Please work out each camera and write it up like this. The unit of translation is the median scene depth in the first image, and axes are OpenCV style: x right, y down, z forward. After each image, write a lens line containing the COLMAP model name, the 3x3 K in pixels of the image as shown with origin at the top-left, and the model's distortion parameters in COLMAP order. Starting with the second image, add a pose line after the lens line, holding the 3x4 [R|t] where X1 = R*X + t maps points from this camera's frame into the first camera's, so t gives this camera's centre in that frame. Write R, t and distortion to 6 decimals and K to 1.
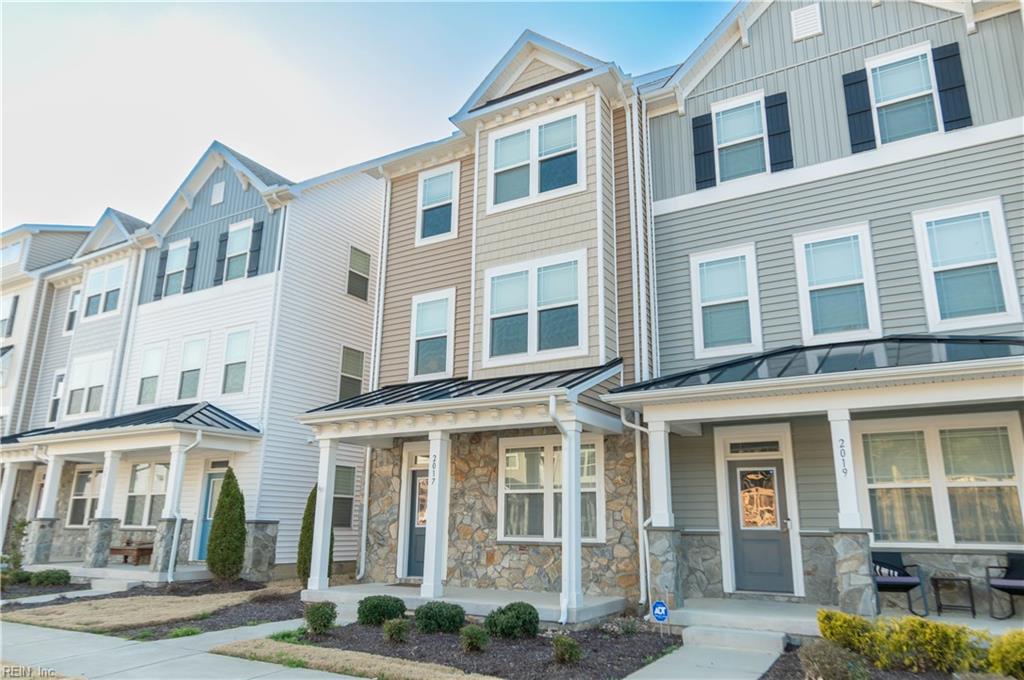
lens RADIAL K [[701.9, 0, 520.6], [0, 701.9, 339.7], [0, 0, 1]] dist [-0.003049, -0.004020]
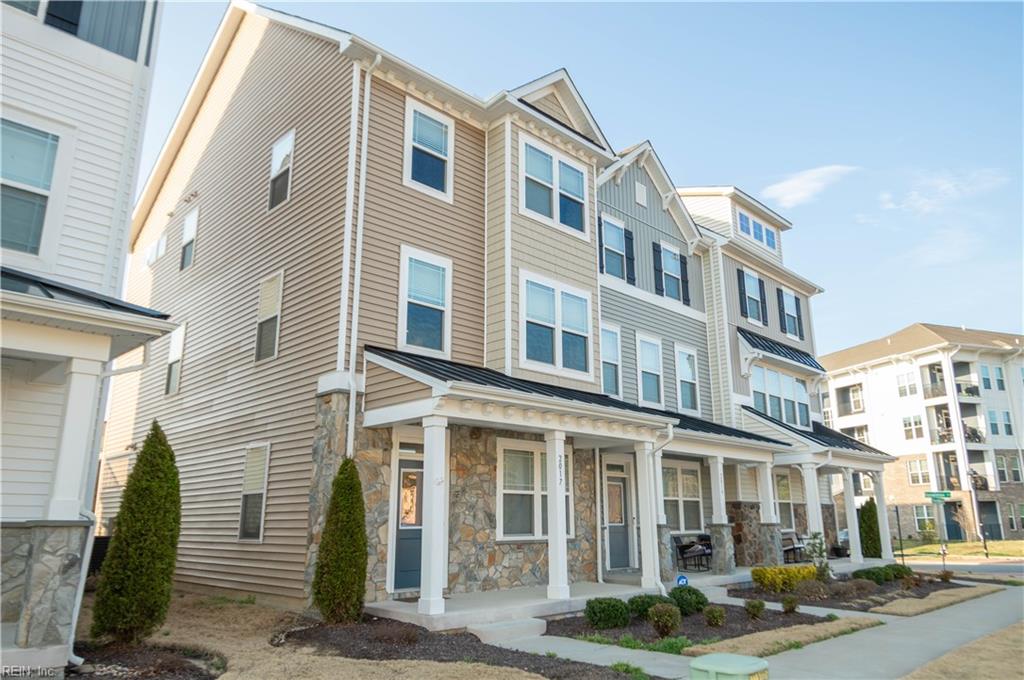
lens RADIAL K [[701.9, 0, 520.6], [0, 701.9, 339.7], [0, 0, 1]] dist [-0.003049, -0.004020]
pose [[0.249173, 0.232952, 0.940025, -1.003303], [-0.244380, 0.954353, -0.171724, 0.174555], [-0.937118, -0.186935, 0.294728, 0.717311]]
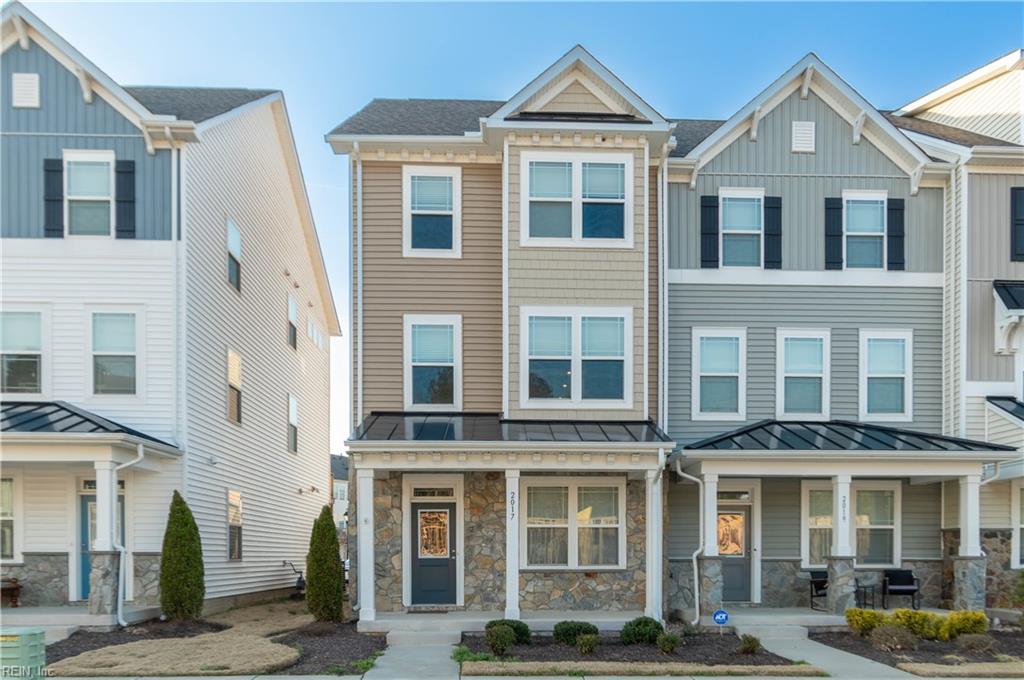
lens RADIAL K [[739.2, 0, 524.0], [0, 739.2, 561.5], [0, 0, 1]] dist [-0.000913, -0.001676]
pose [[0.839808, -0.014284, 0.542695, -0.644870], [-0.132463, 0.964048, 0.230358, 0.006774], [-0.526475, -0.265344, 0.807723, 0.062666]]
